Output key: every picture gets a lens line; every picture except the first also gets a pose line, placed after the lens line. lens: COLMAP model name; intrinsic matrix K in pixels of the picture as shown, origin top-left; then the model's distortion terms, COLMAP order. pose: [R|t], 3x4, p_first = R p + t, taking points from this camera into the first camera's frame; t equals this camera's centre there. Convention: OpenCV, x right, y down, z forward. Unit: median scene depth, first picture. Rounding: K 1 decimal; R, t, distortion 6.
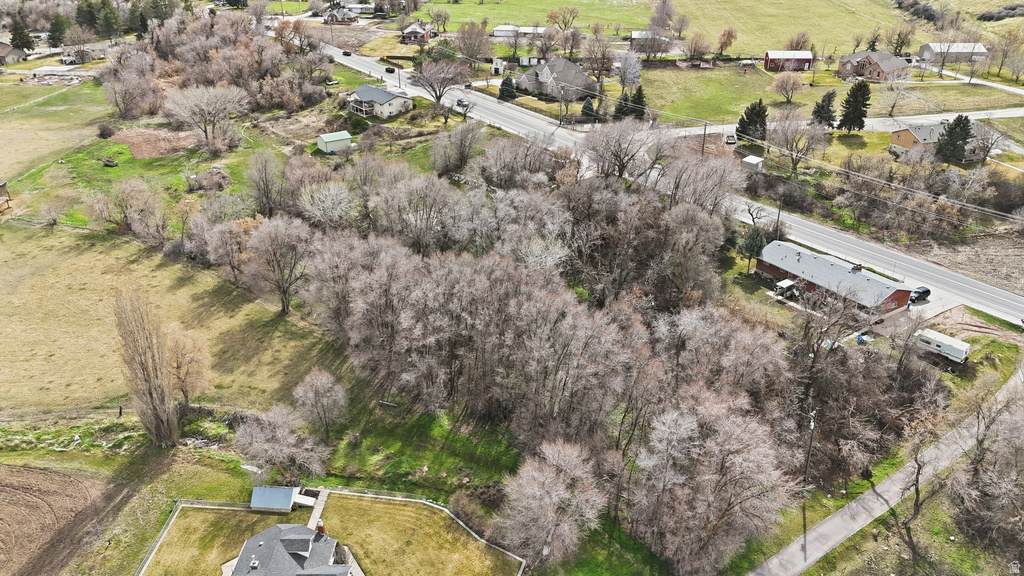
lens RADIAL K [[764.6, 0, 507.0], [0, 764.6, 290.8], [0, 0, 1]] dist [0.040253, -0.018250]
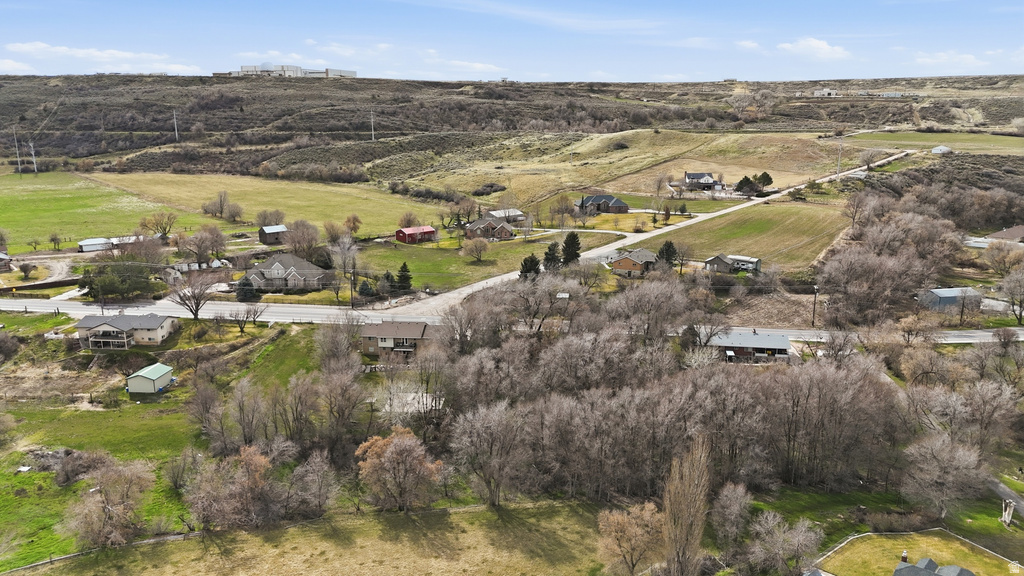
lens RADIAL K [[764.6, 0, 512.6], [0, 764.6, 288.8], [0, 0, 1]] dist [0.040253, -0.018250]
pose [[0.659732, -0.174600, 0.730937, -0.831405], [0.343337, 0.935221, -0.086493, -0.121150], [-0.668486, 0.308020, 0.676942, 0.230527]]
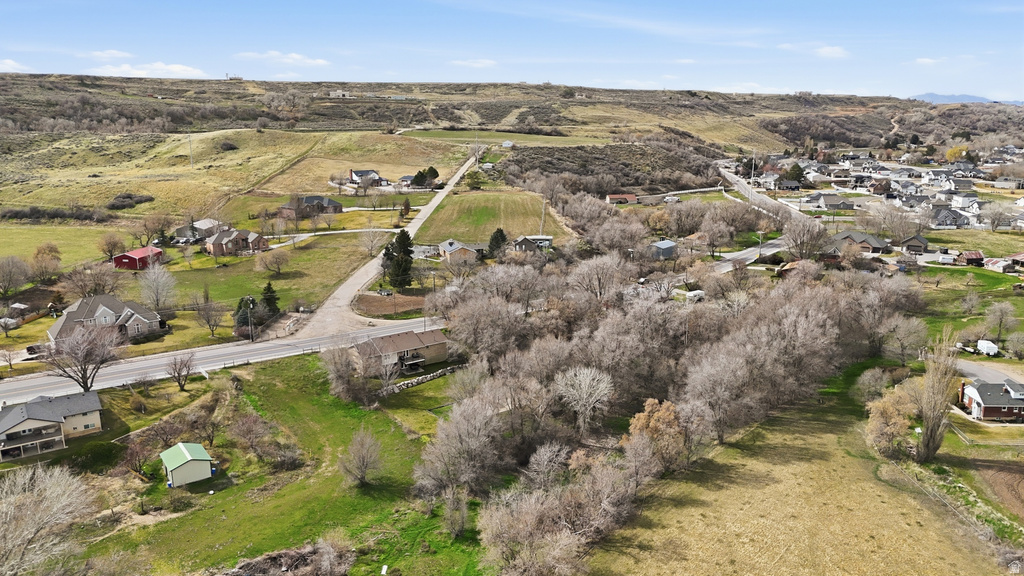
lens RADIAL K [[764.6, 0, 514.0], [0, 764.6, 286.8], [0, 0, 1]] dist [0.040253, -0.018250]
pose [[-0.006077, -0.228735, 0.973470, -1.202417], [0.451554, 0.867957, 0.206762, -0.491968], [-0.892223, 0.440830, 0.098012, 0.954553]]
